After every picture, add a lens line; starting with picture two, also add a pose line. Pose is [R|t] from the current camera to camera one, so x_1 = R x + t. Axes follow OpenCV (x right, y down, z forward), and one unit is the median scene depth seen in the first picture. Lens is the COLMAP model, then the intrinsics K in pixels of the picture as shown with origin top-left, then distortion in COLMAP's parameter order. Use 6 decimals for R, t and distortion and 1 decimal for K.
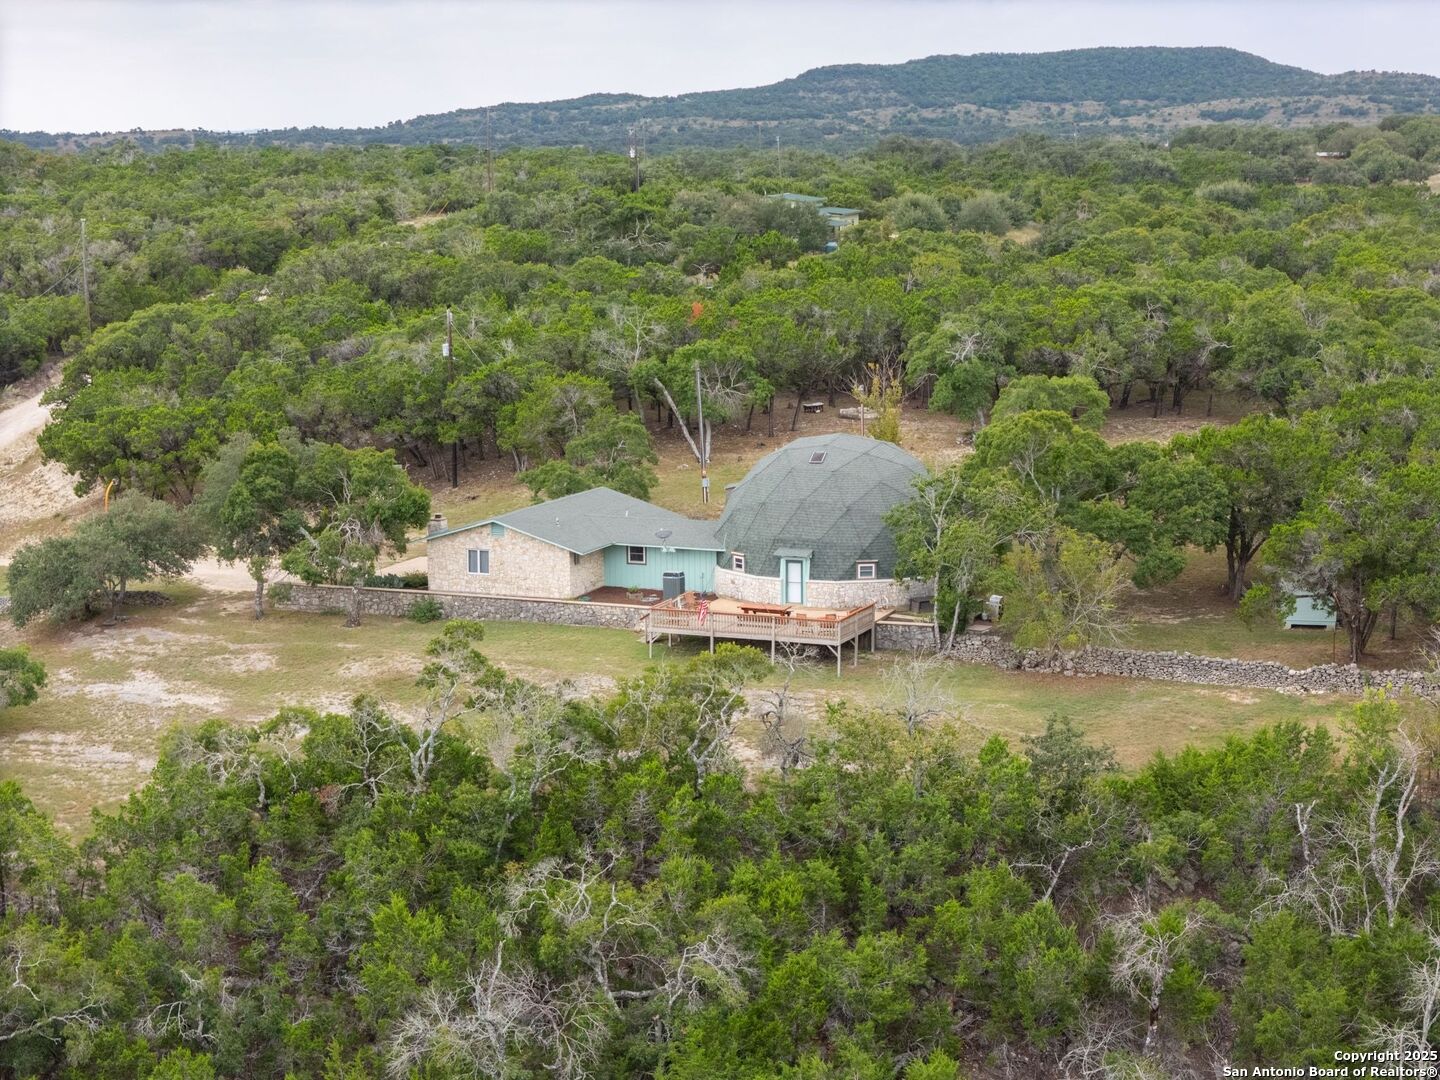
lens RADIAL K [[2884.6, 0, 696.5], [0, 2884.6, 536.8], [0, 0, 1]] dist [-0.255782, 1.370915]
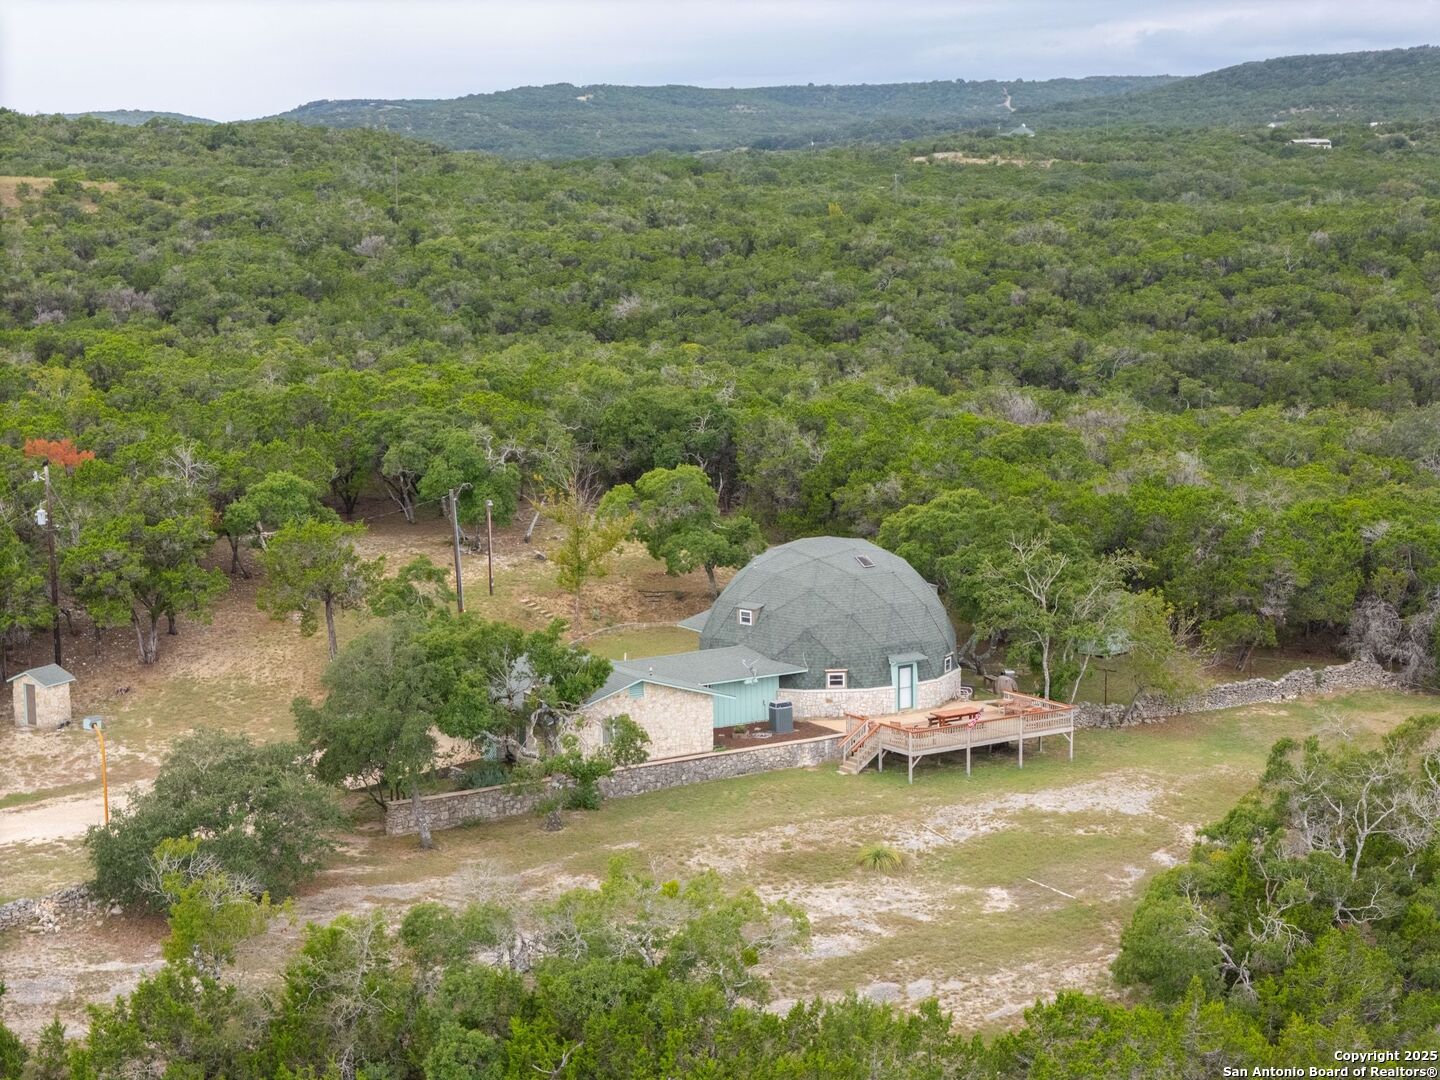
lens RADIAL K [[2884.6, 0, 696.5], [0, 2884.6, 536.8], [0, 0, 1]] dist [-0.255782, 1.370915]
pose [[0.566903, -0.117662, 0.815339, -0.778064], [0.134420, 0.989694, 0.049361, -0.090507], [-0.812744, 0.081615, 0.576876, 0.469510]]
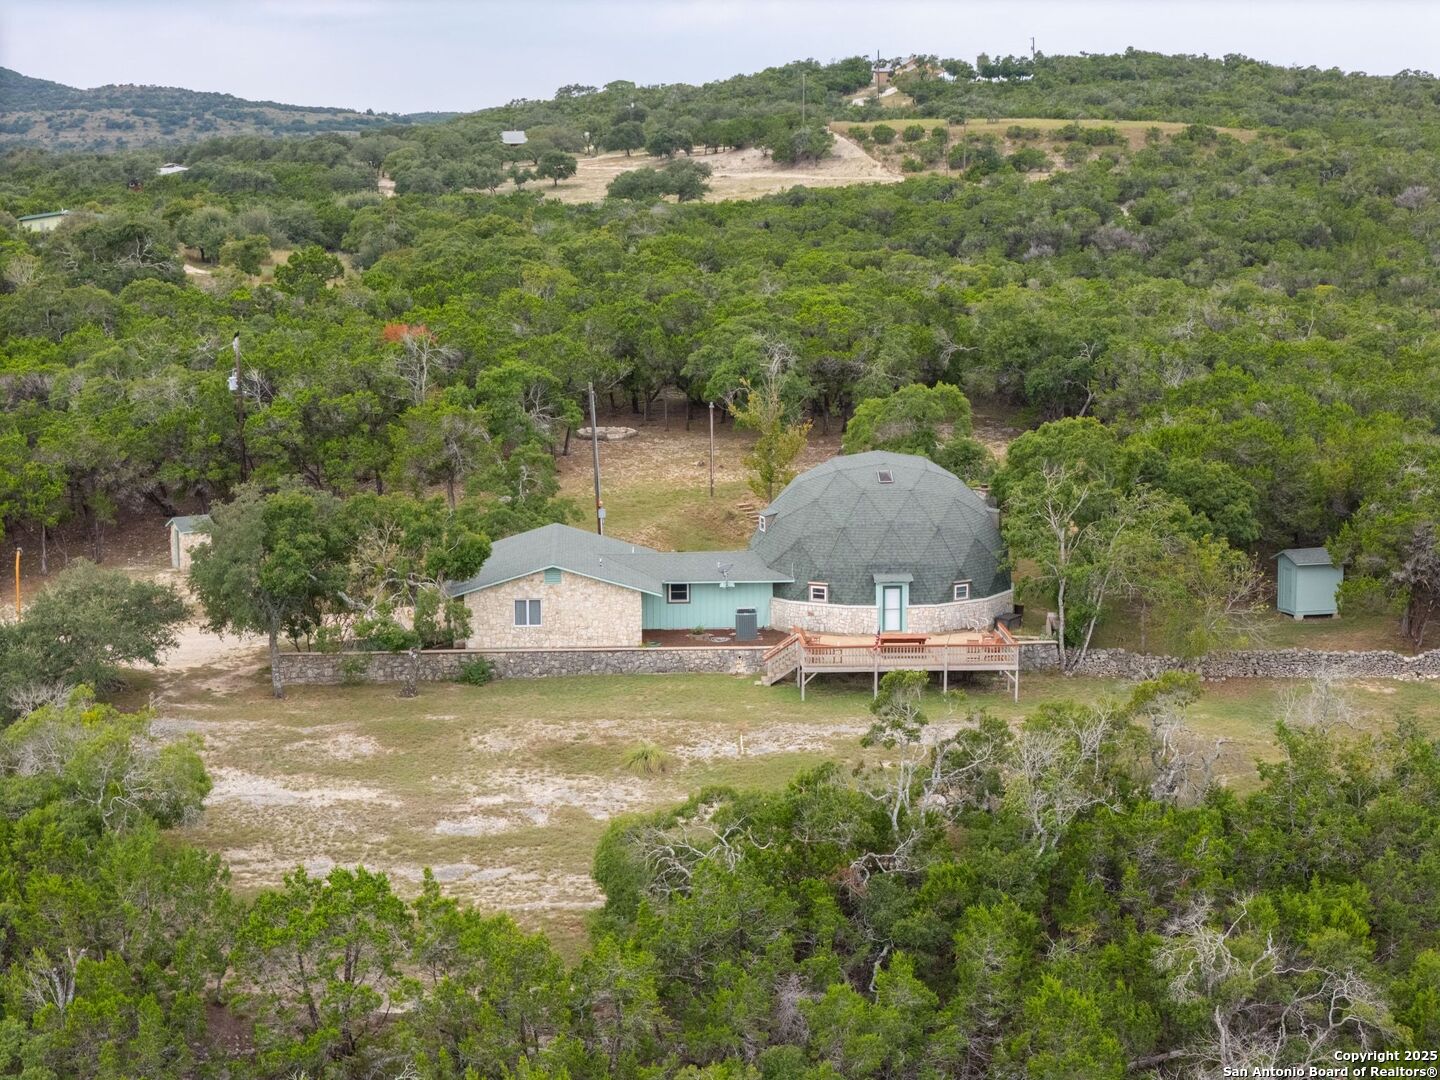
lens RADIAL K [[2884.6, 0, 696.5], [0, 2884.6, 536.8], [0, 0, 1]] dist [-0.255782, 1.370915]
pose [[0.902037, -0.061048, 0.427320, -0.414270], [0.063196, 0.997959, 0.009171, -0.020066], [-0.427008, 0.018732, 0.904054, 0.163941]]
